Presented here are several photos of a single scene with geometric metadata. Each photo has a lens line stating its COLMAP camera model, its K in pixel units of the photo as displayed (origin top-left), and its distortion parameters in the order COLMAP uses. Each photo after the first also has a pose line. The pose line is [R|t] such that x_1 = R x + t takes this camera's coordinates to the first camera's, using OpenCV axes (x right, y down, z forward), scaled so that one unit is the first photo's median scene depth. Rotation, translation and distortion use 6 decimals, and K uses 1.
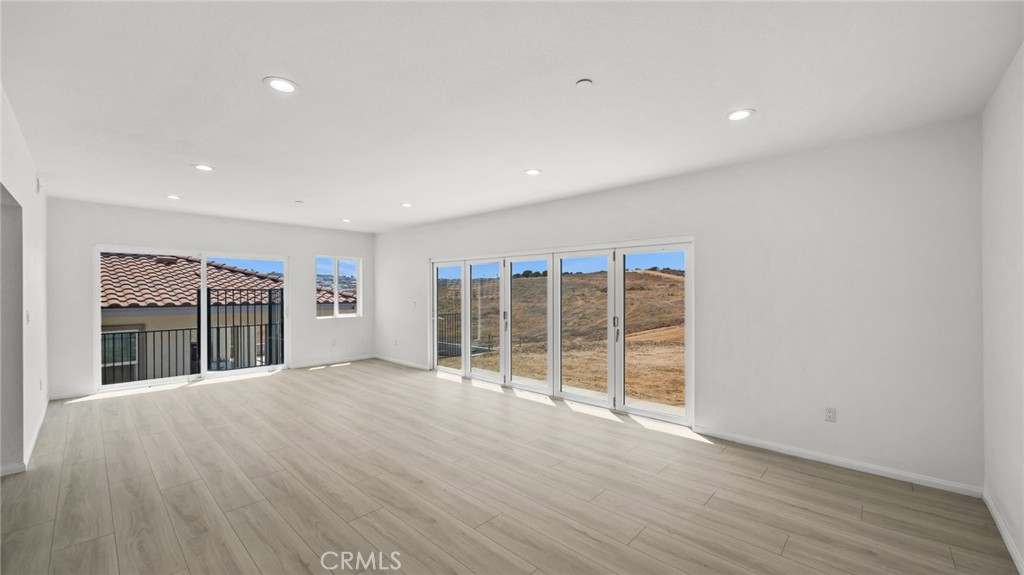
lens RADIAL K [[396.9, 0, 520.7], [0, 396.9, 284.1], [0, 0, 1]] dist [0.002812, -0.000188]
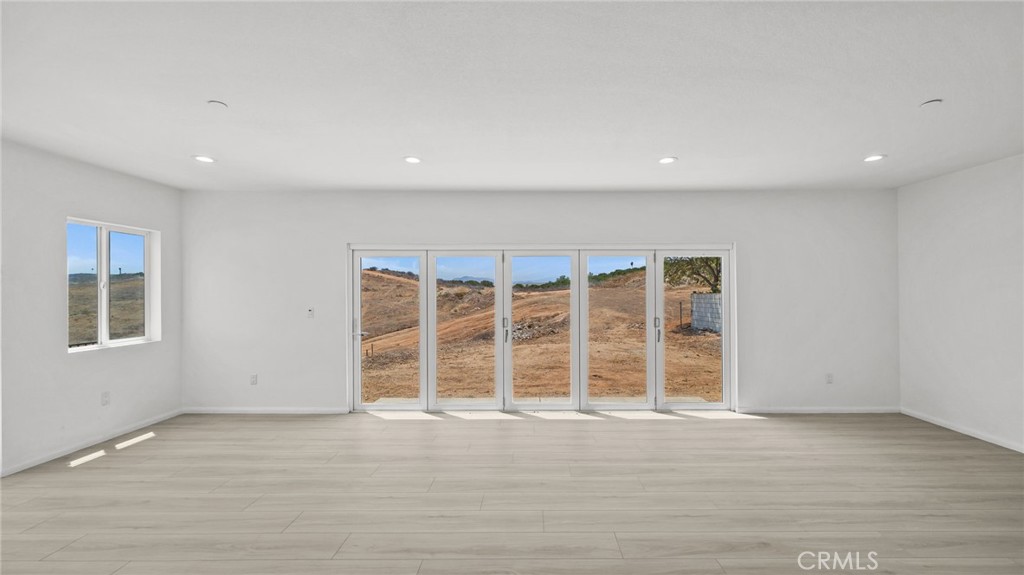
lens RADIAL K [[396.9, 0, 527.3], [0, 396.9, 291.8], [0, 0, 1]] dist [0.002812, -0.000188]
pose [[0.740943, -0.002550, 0.671563, -0.405113], [-0.008973, 0.999866, 0.013696, 0.003319], [-0.671508, -0.016173, 0.740821, 0.277733]]
